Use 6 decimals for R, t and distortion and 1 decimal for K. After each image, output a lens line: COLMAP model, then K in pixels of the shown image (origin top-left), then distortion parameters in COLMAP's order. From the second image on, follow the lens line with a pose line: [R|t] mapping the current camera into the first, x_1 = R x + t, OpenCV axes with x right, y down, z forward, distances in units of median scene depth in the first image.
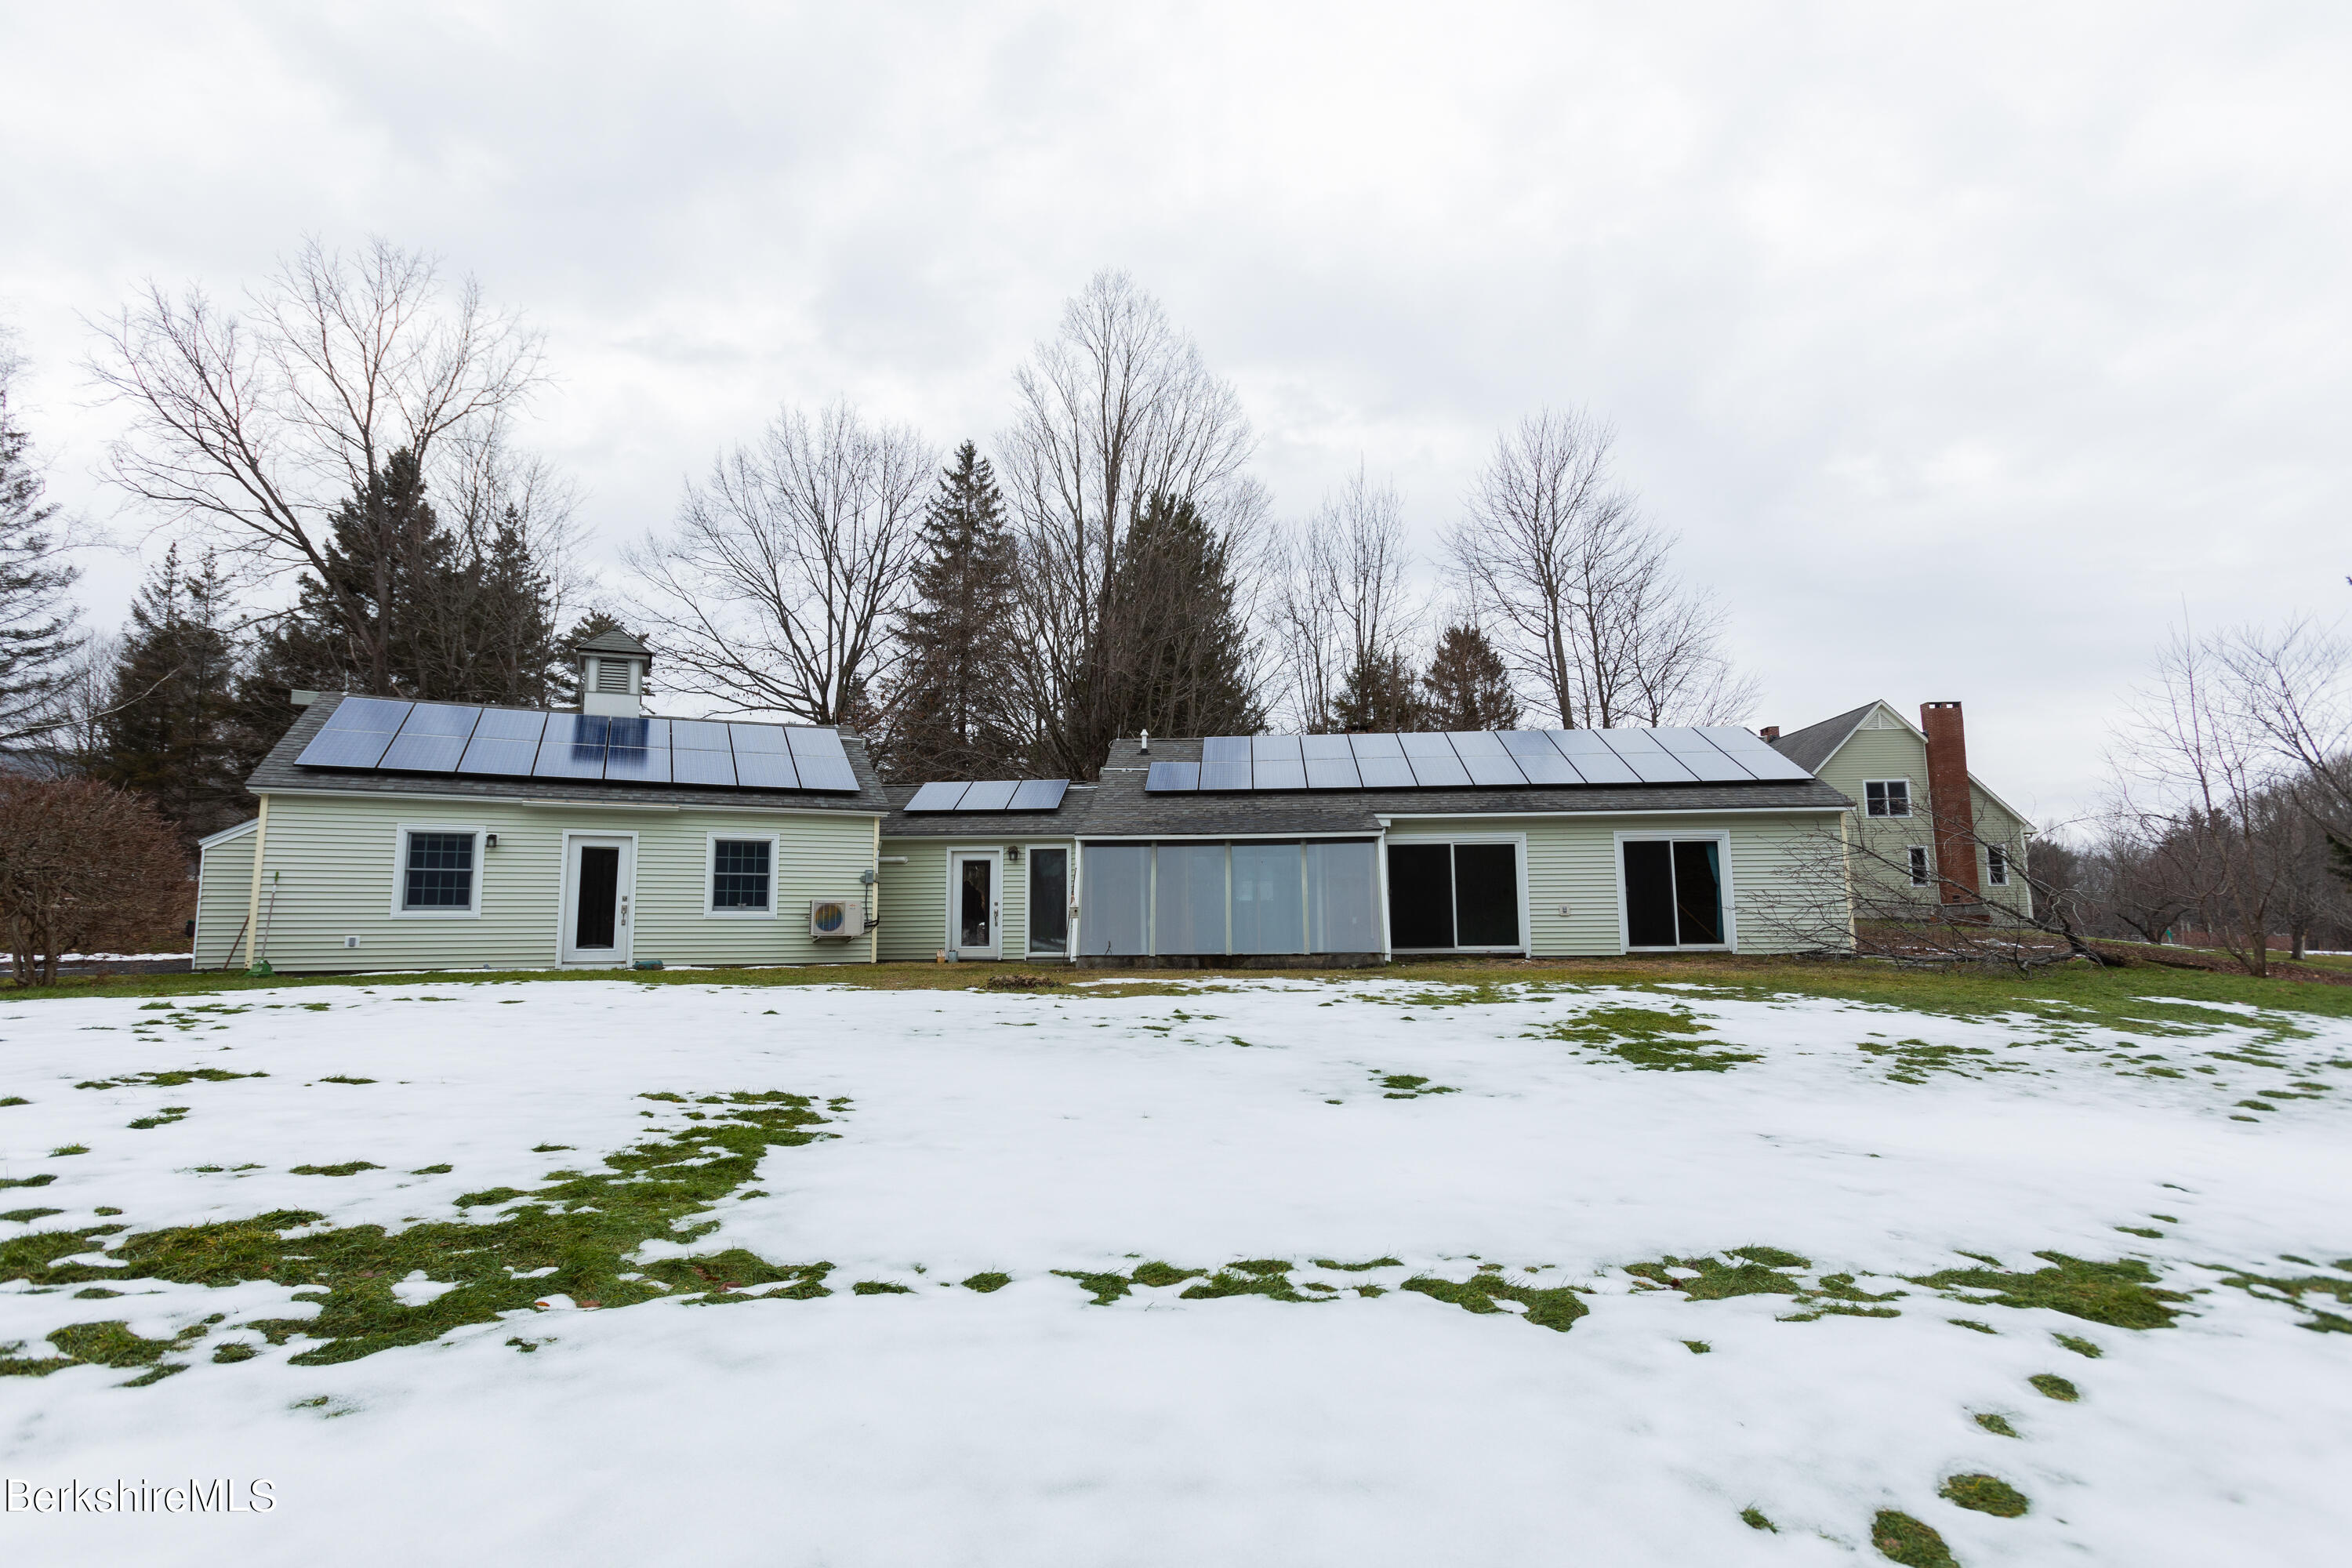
lens RADIAL K [[1229.5, 0, 1176.0], [0, 1229.5, 784.0], [0, 0, 1]] dist [-0.000065, -0.000047]
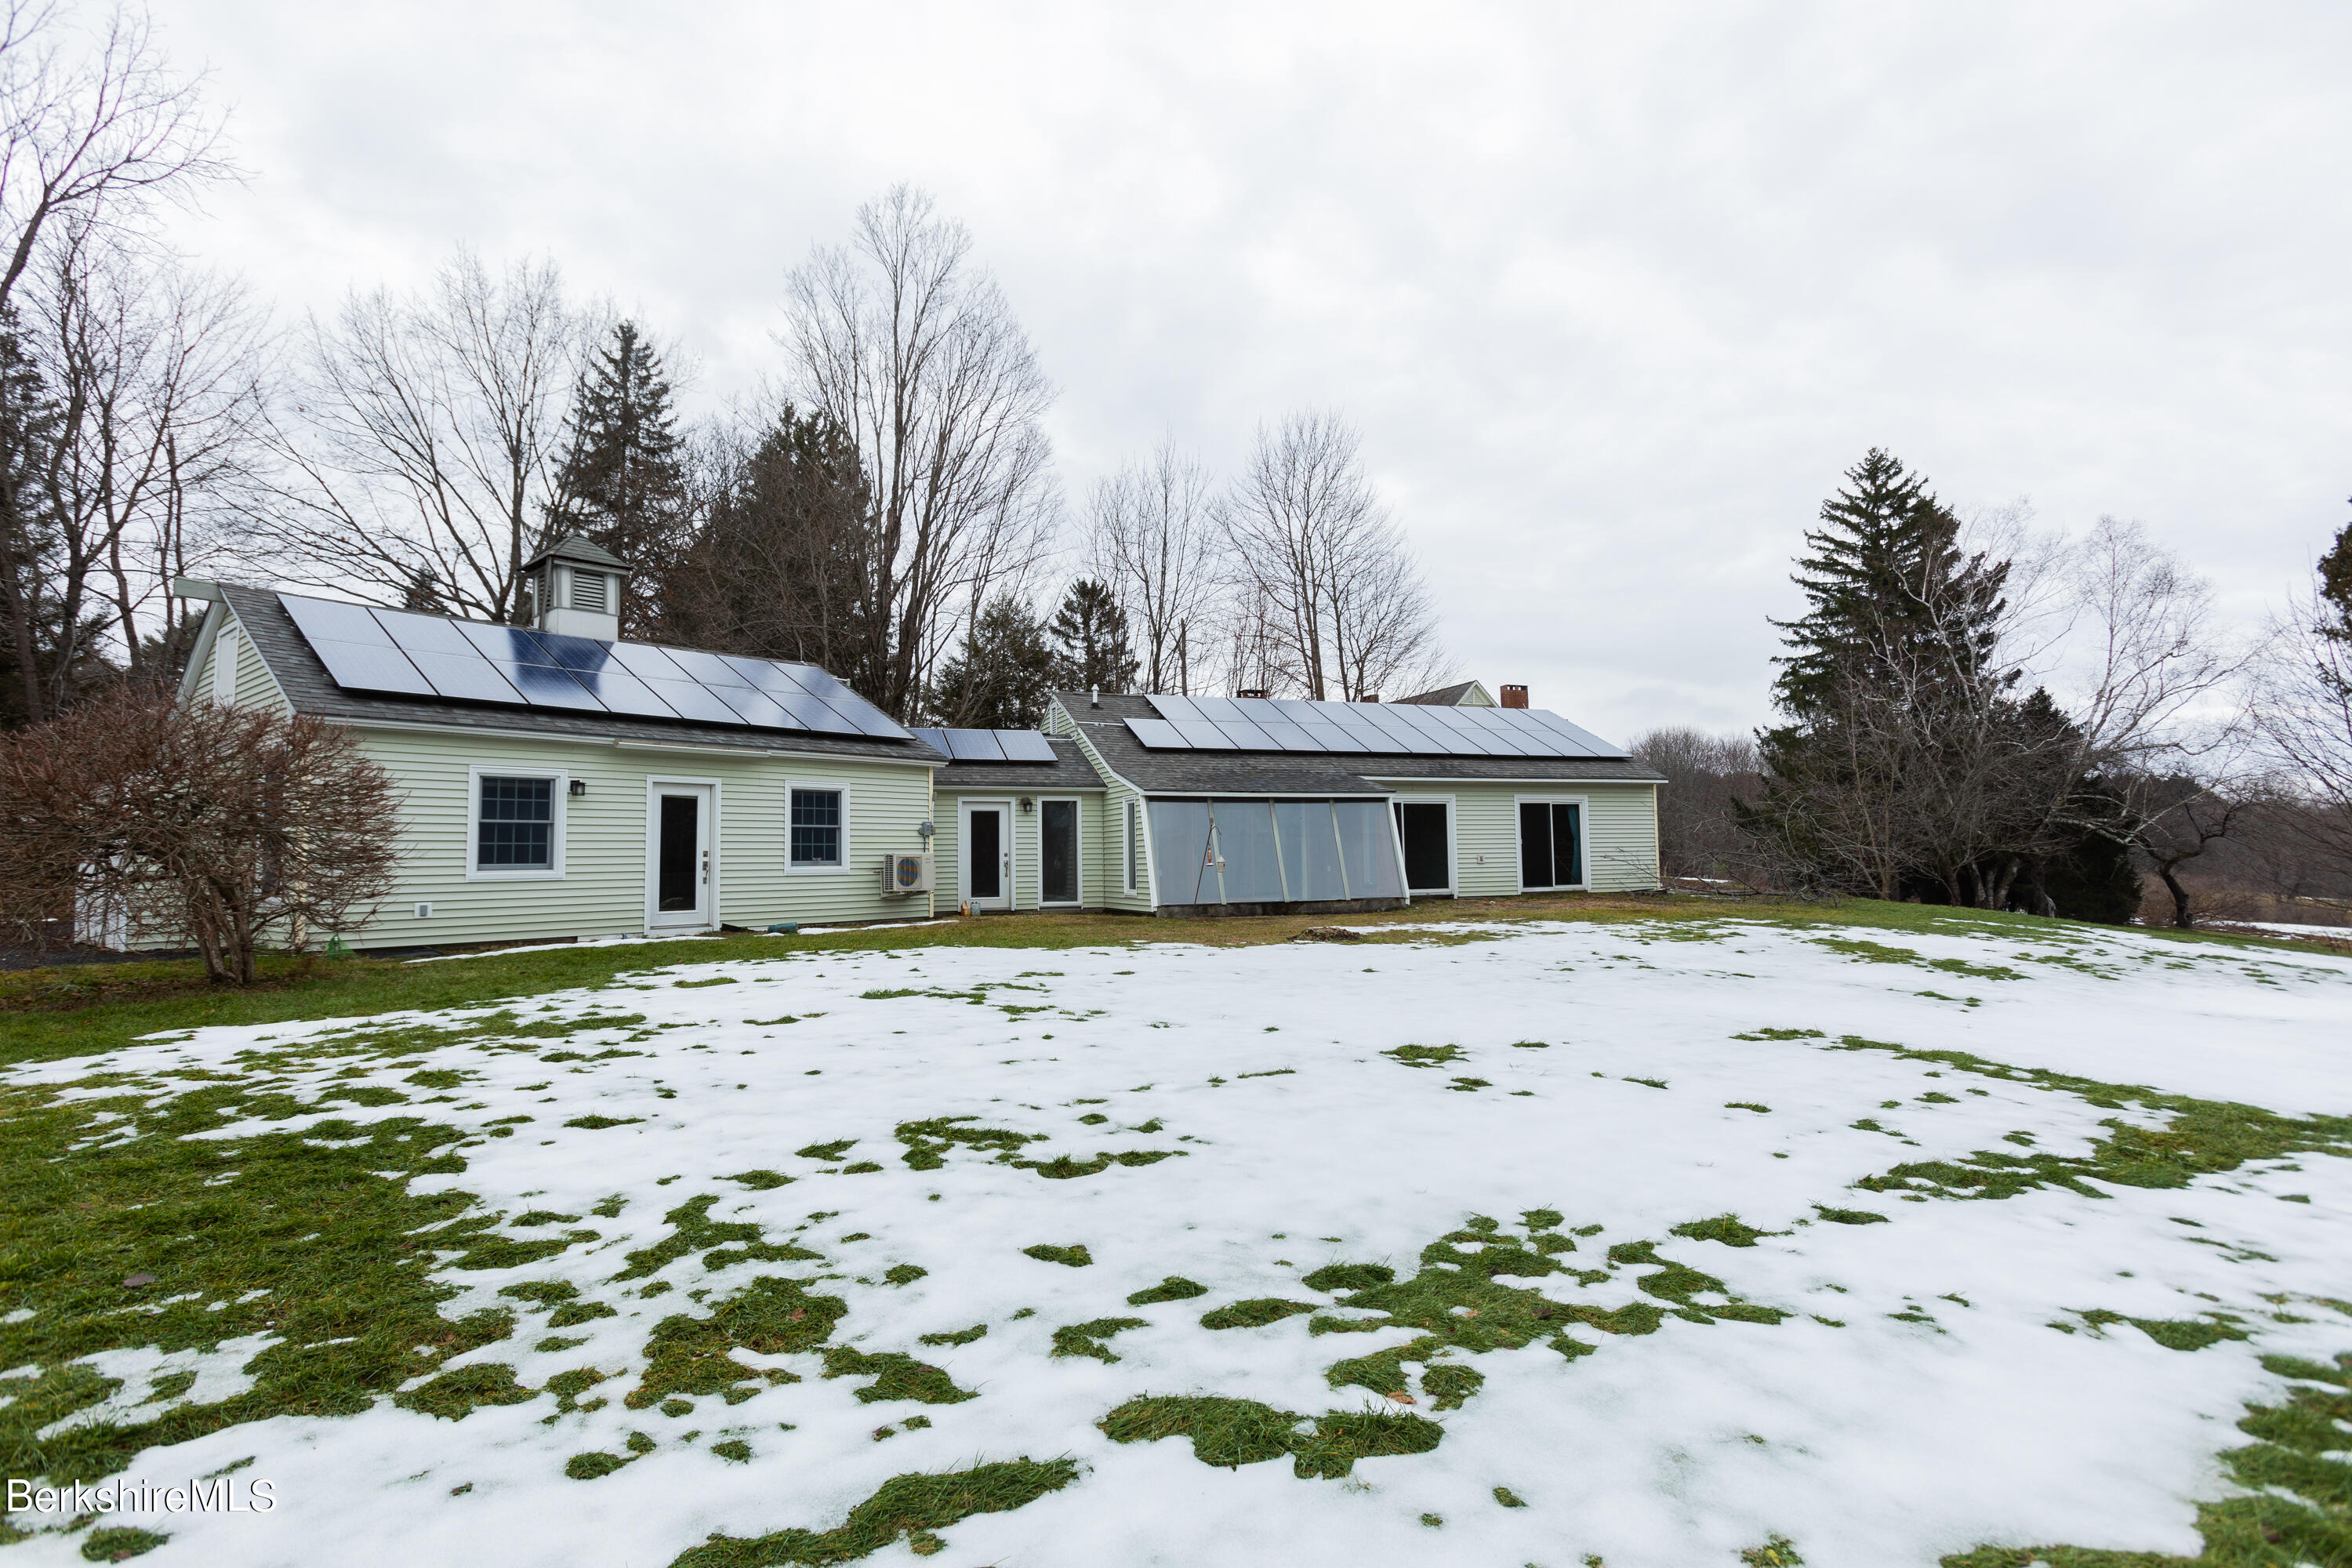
lens RADIAL K [[1225.3, 0, 1176.0], [0, 1225.3, 784.0], [0, 0, 1]] dist [-0.000790, 0.010983]
pose [[0.899035, 0.021225, 0.437363, -0.481638], [-0.044676, 0.998058, 0.043400, -0.009815], [-0.435592, -0.058558, 0.898237, 0.052821]]
